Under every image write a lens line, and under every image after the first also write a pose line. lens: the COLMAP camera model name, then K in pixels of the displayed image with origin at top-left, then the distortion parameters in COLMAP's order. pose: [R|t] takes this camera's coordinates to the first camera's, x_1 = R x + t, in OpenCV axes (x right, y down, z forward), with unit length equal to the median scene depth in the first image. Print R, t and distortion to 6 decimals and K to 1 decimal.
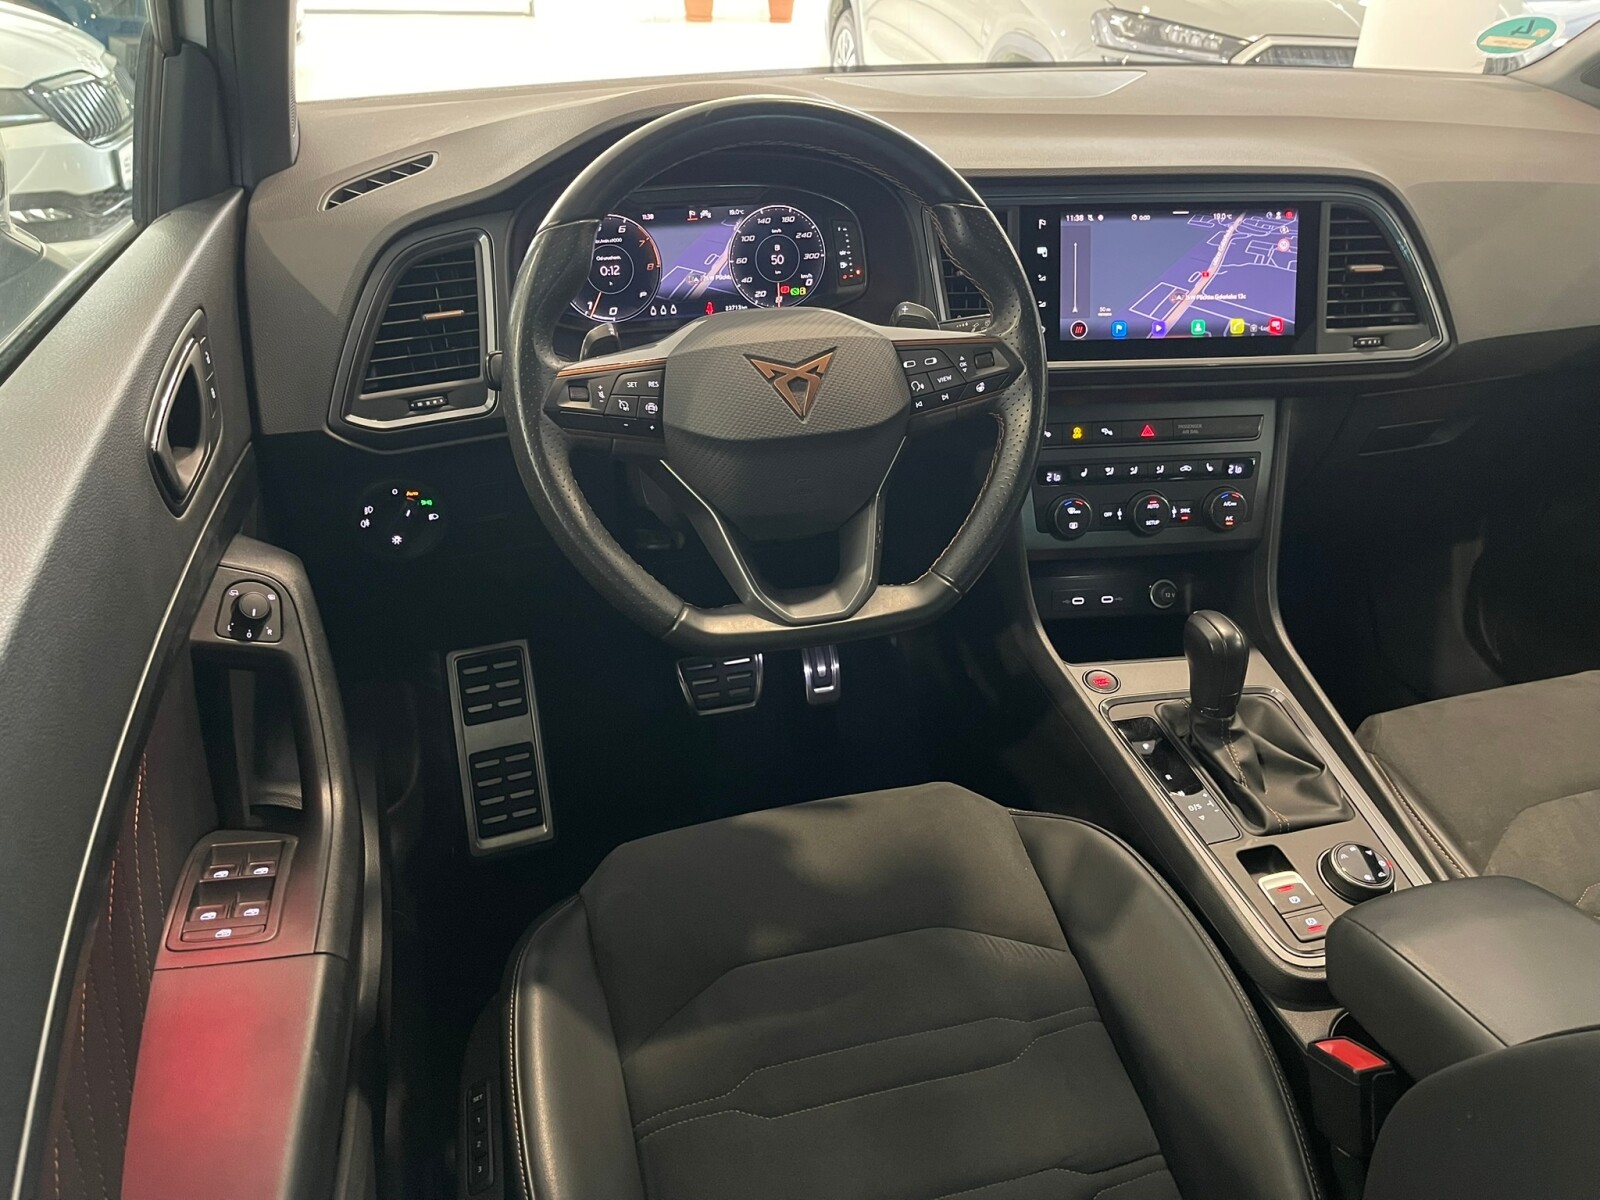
lens RADIAL K [[1227.3, 0, 792.1], [0, 1227.3, 586.4], [0, 0, 1]] dist [0.055490, -0.069978]
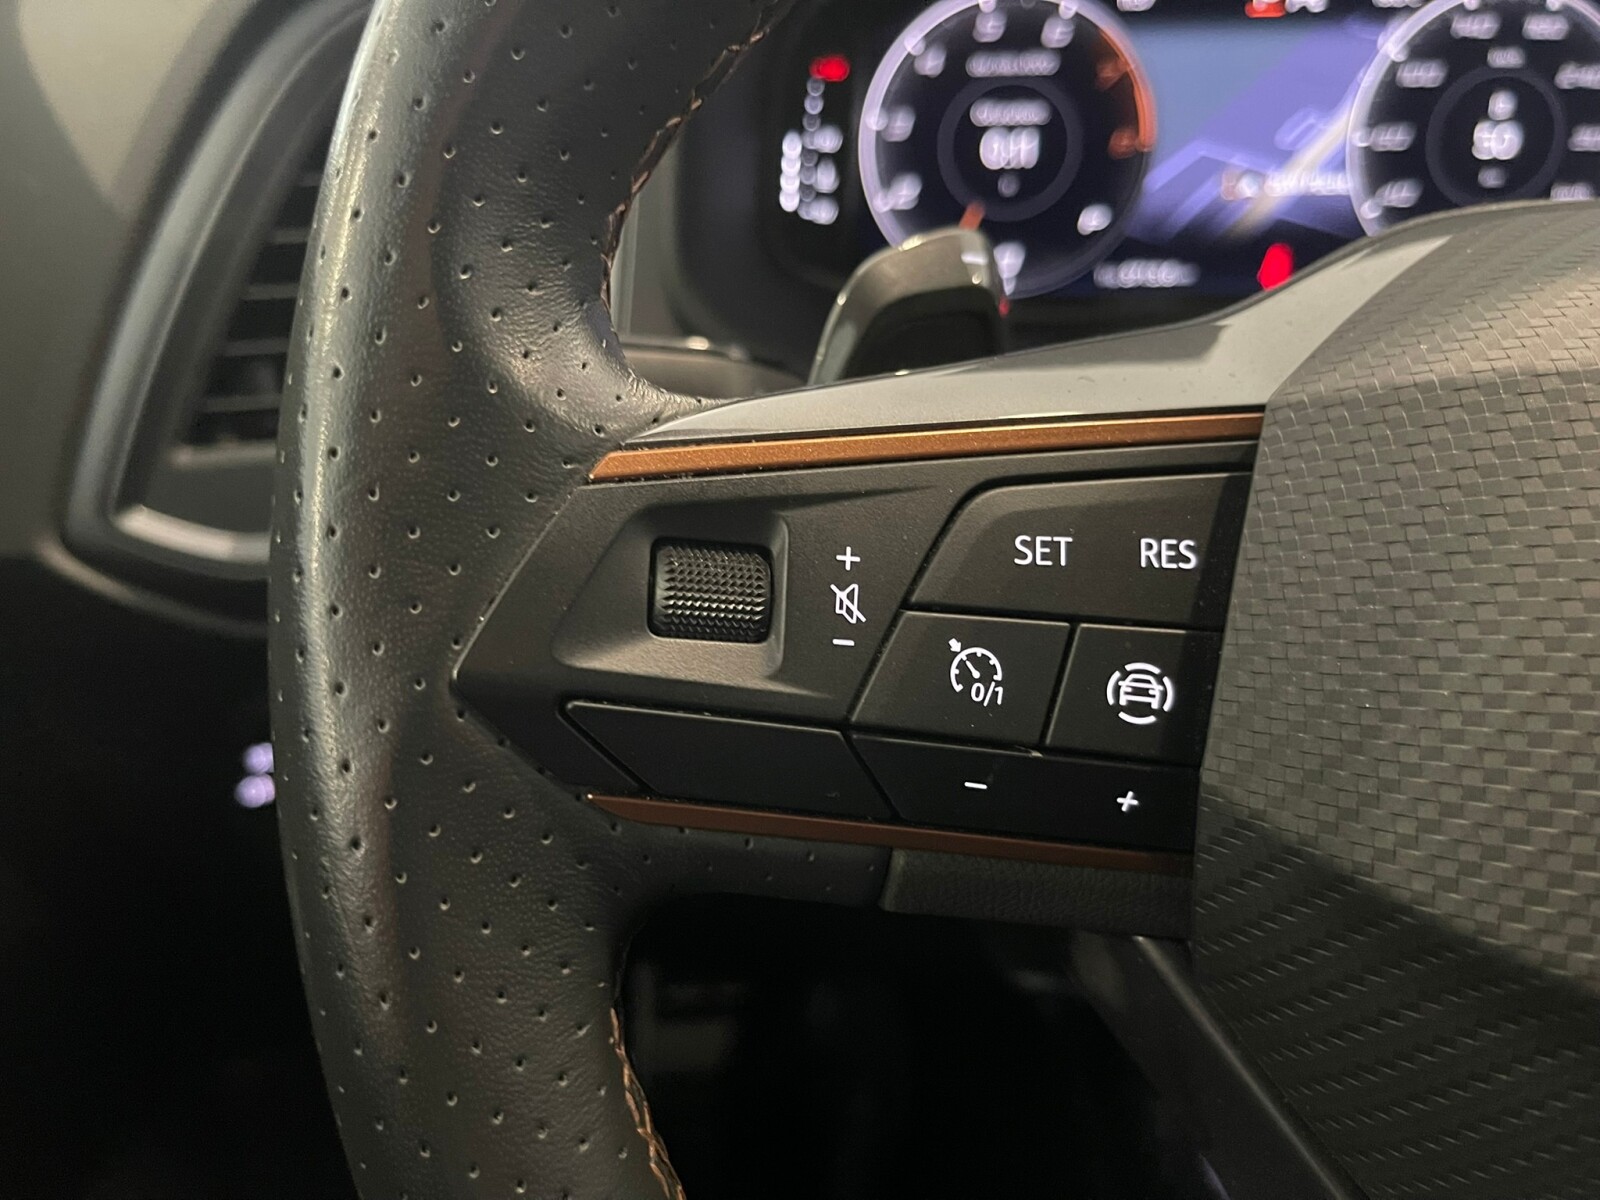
lens RADIAL K [[1267.1, 0, 792.5], [0, 1267.1, 587.2], [0, 0, 1]] dist [0.053410, -0.121567]
pose [[0.950028, 0.112858, -0.291048, -0.083604], [-0.121228, 0.992566, -0.010826, -0.114796], [0.287663, 0.045568, 0.956647, 0.618574]]
